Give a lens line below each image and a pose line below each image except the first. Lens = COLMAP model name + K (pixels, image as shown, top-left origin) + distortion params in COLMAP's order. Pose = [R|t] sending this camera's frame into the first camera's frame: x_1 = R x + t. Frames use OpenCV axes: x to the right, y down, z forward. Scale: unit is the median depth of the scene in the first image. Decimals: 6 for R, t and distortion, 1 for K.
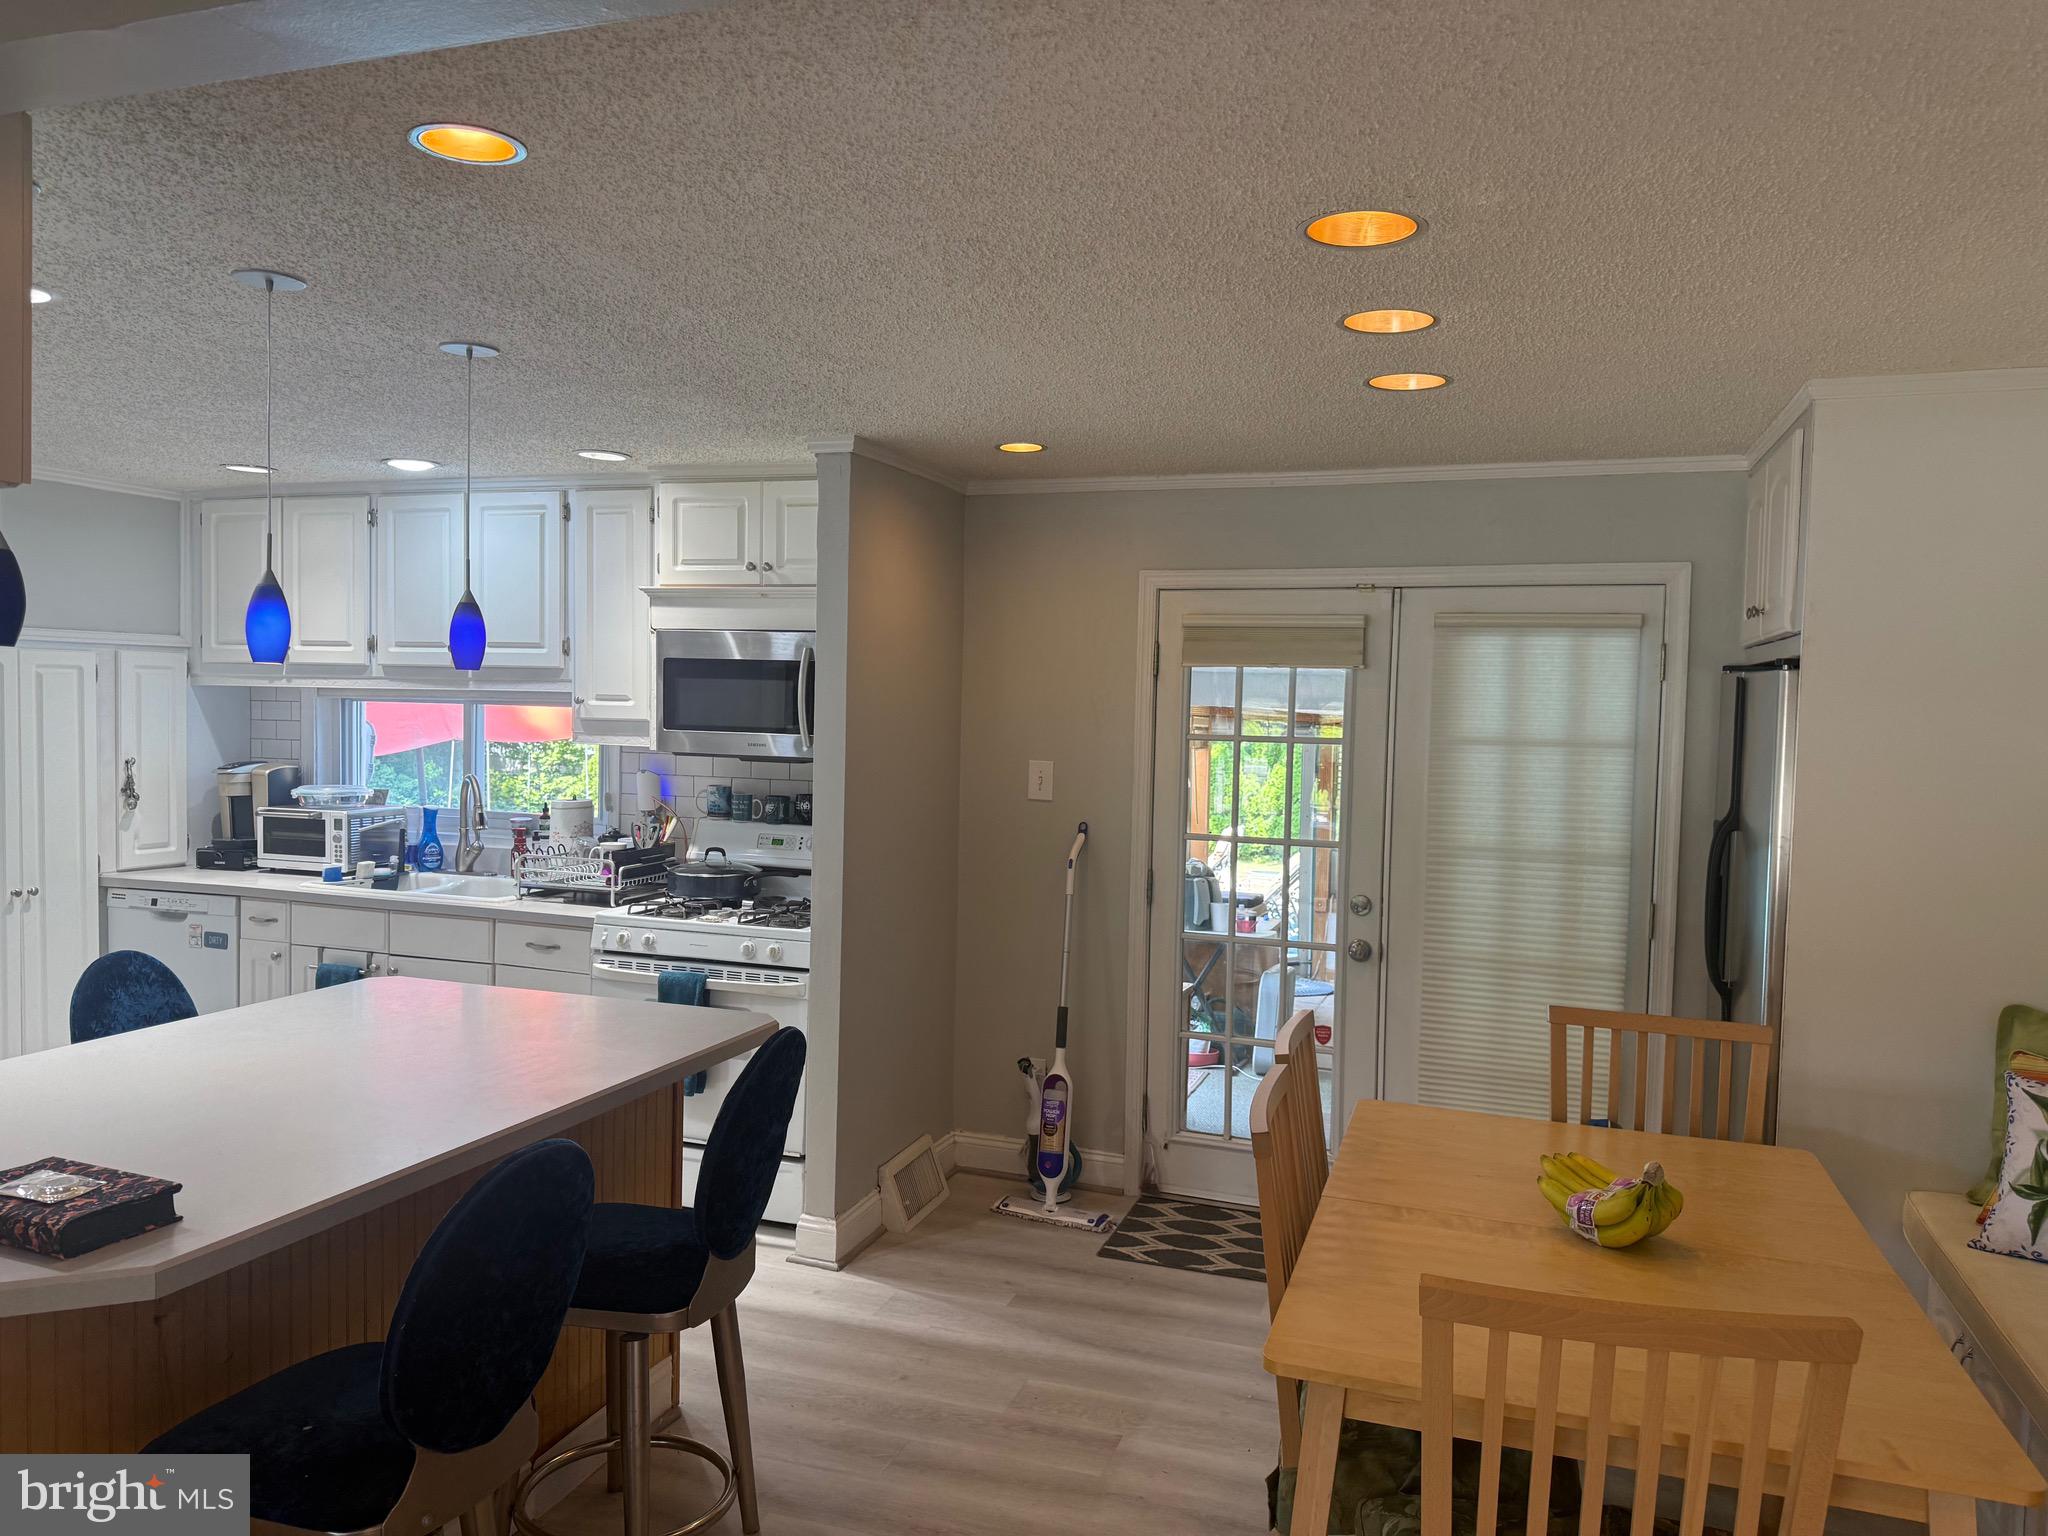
lens RADIAL K [[1446.8, 0, 1012.0], [0, 1446.8, 773.5], [0, 0, 1]] dist [0.080445, -0.100436]
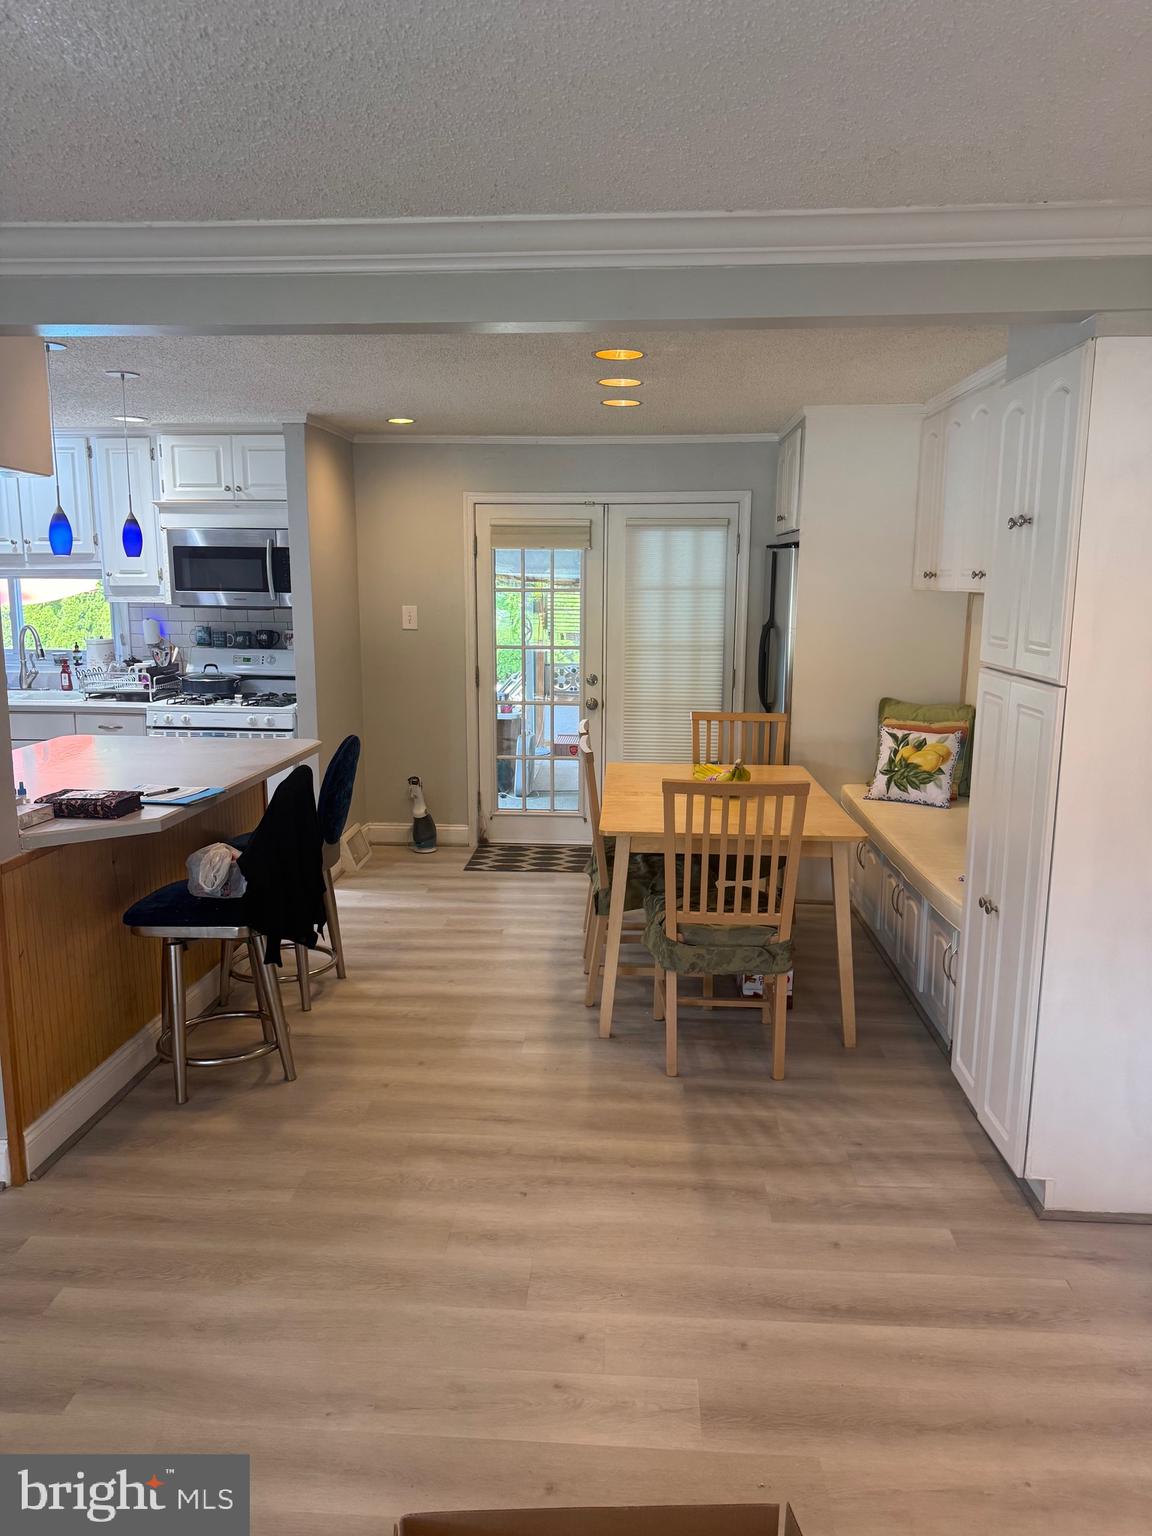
lens RADIAL K [[1085.1, 0, 569.0], [0, 1085.1, 770.9], [0, 0, 1]] dist [0.080445, -0.100436]
pose [[0.962563, -0.067351, 0.262558, -0.163256], [0.032105, 0.990148, 0.136294, 0.016821], [-0.269151, -0.122762, 0.955242, -0.340369]]
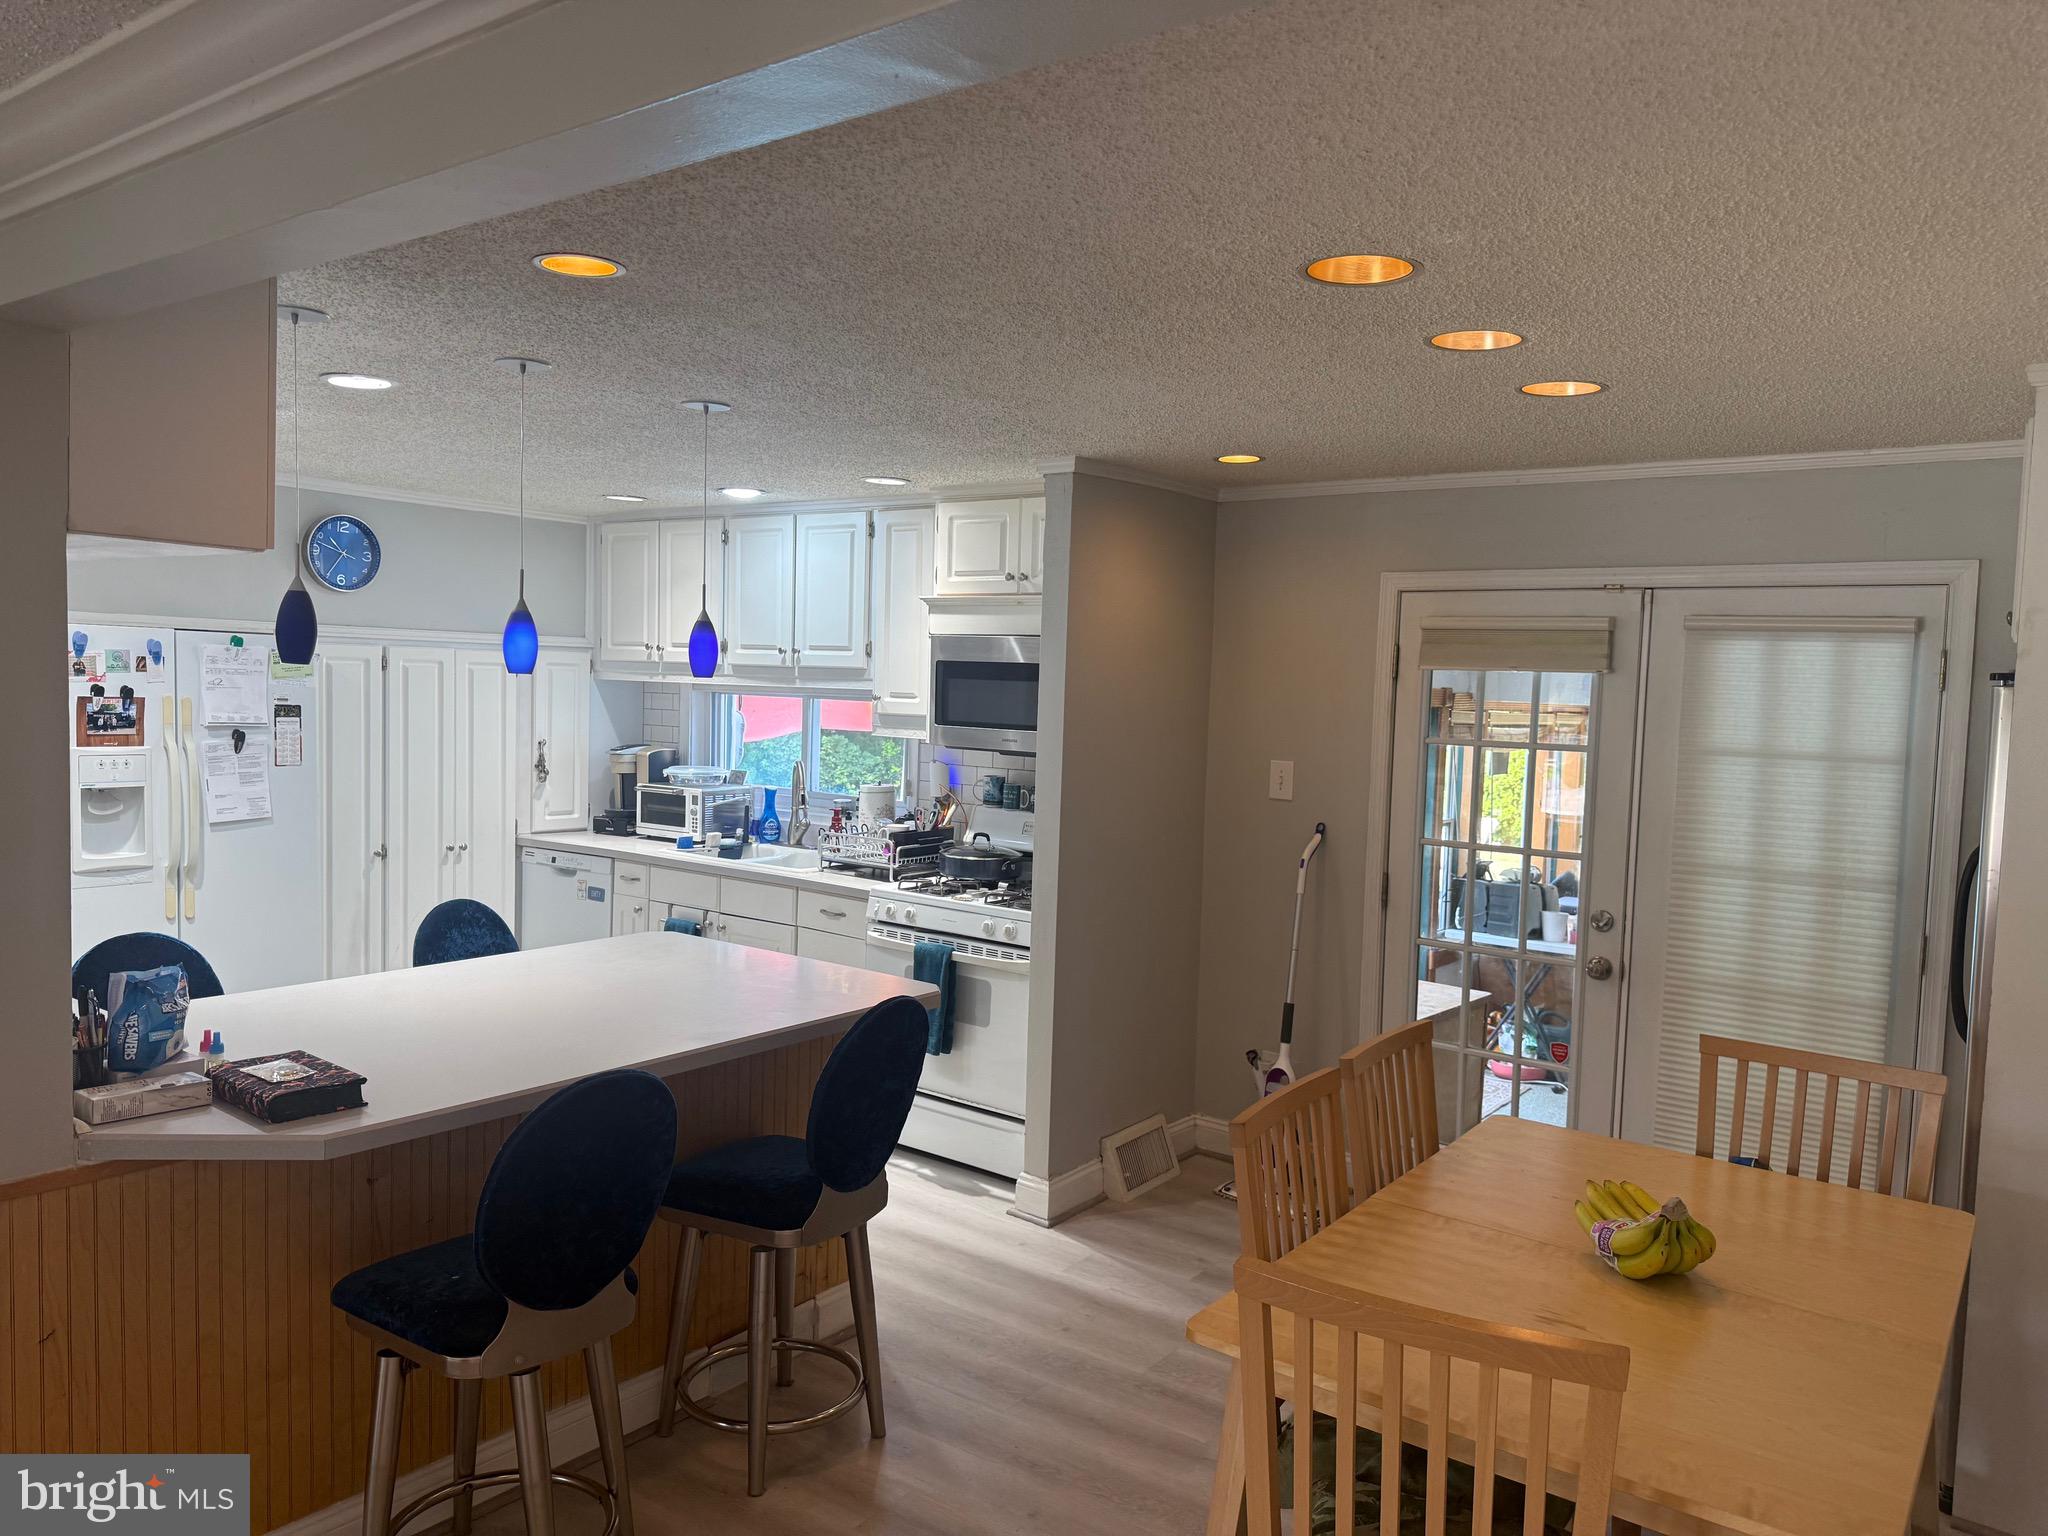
lens RADIAL K [[1446.8, 0, 1025.8], [0, 1446.8, 768.6], [0, 0, 1]] dist [0.080445, -0.100436]
pose [[0.954218, 0.025795, -0.297996, 0.166961], [-0.023609, 0.999661, 0.010936, -0.011149], [0.298177, -0.003400, 0.954504, -0.033555]]
